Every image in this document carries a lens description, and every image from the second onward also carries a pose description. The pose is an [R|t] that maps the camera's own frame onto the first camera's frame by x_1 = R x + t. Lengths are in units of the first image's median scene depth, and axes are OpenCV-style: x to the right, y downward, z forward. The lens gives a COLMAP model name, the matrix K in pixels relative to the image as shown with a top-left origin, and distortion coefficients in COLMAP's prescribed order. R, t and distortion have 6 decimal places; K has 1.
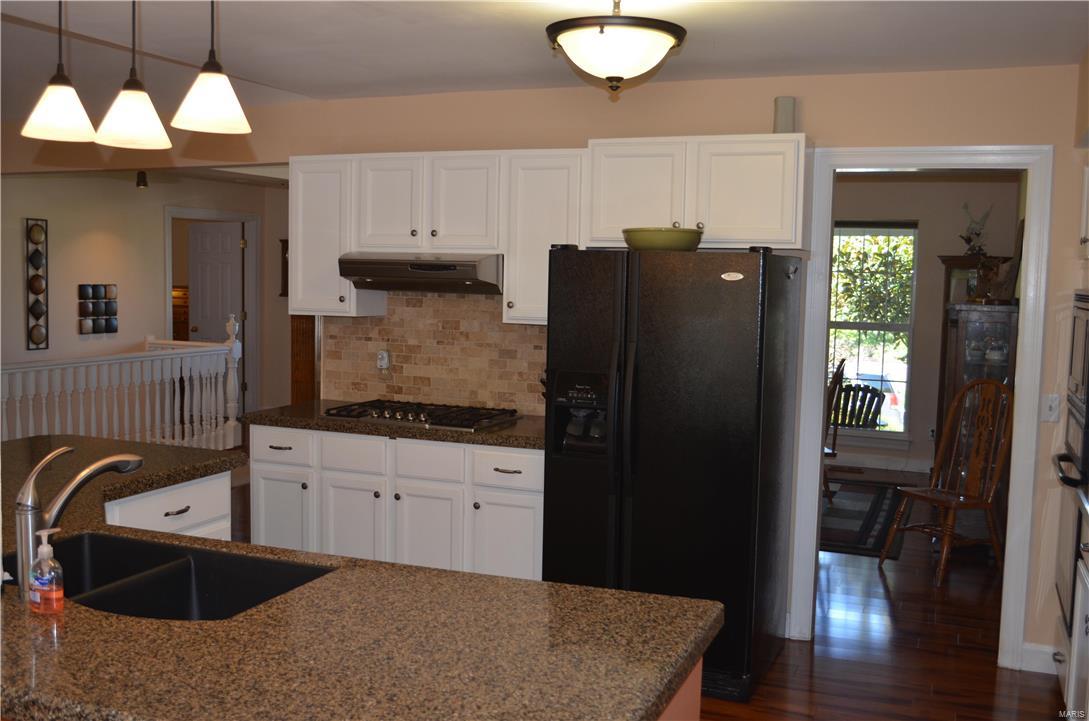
lens RADIAL K [[1052.4, 0, 544.5], [0, 1052.4, 360.5], [0, 0, 1]] dist [-0.052775, -0.014163]
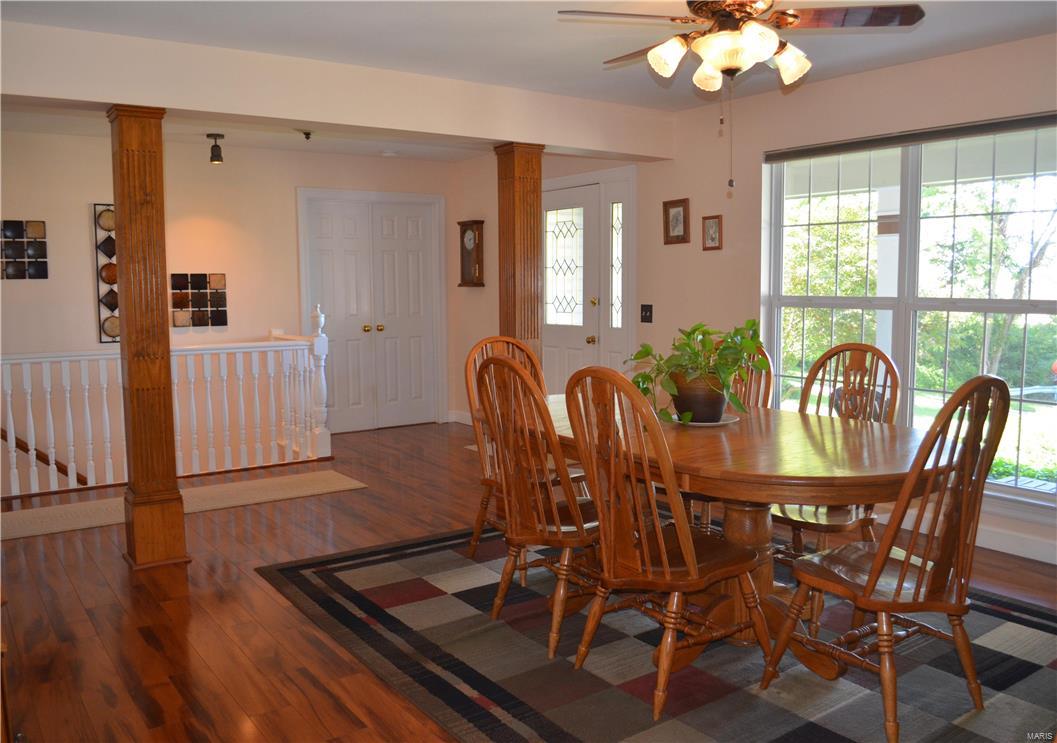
lens RADIAL K [[866.8, 0, 528.5], [0, 866.8, 371.5], [0, 0, 1]] dist [-0.000342, -0.204479]
pose [[0.841758, 0.033001, -0.538846, 0.441822], [-0.022450, 0.999406, 0.026137, -0.022491], [0.539389, -0.009904, 0.841999, 0.949519]]
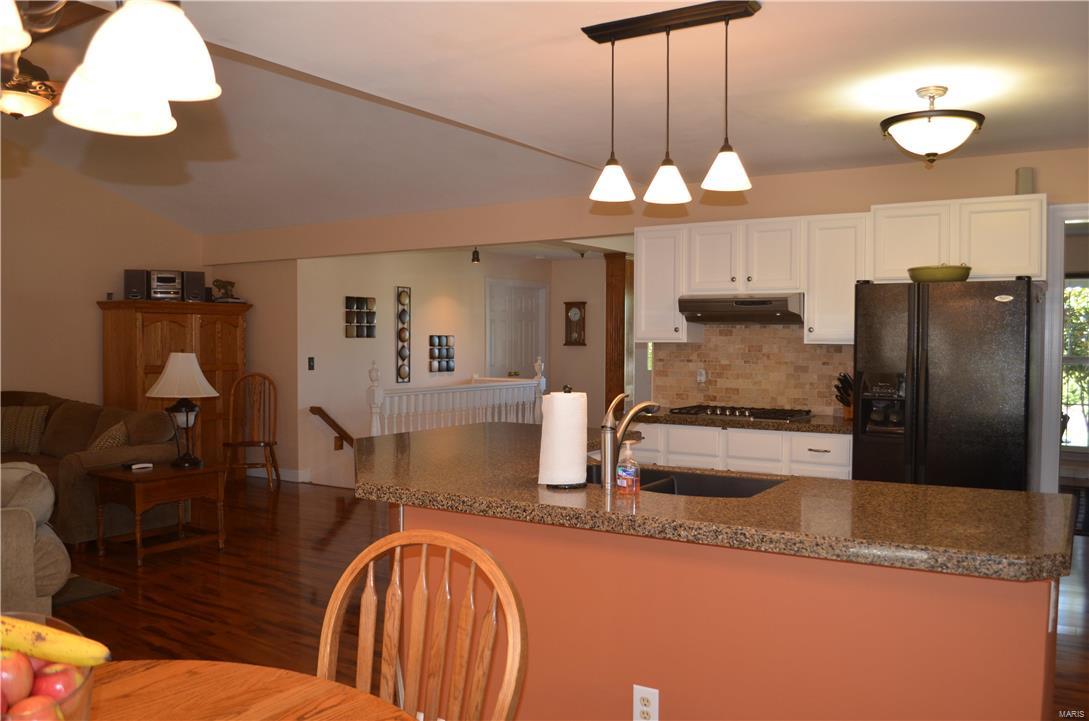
lens RADIAL K [[864.4, 0, 563.4], [0, 864.4, 362.1], [0, 0, 1]] dist [-0.074519, 0.000734]
pose [[0.982924, -0.011115, -0.183677, -0.130218], [0.000768, 0.998413, -0.056310, 0.045651], [0.184012, 0.055207, 0.981372, -0.121589]]
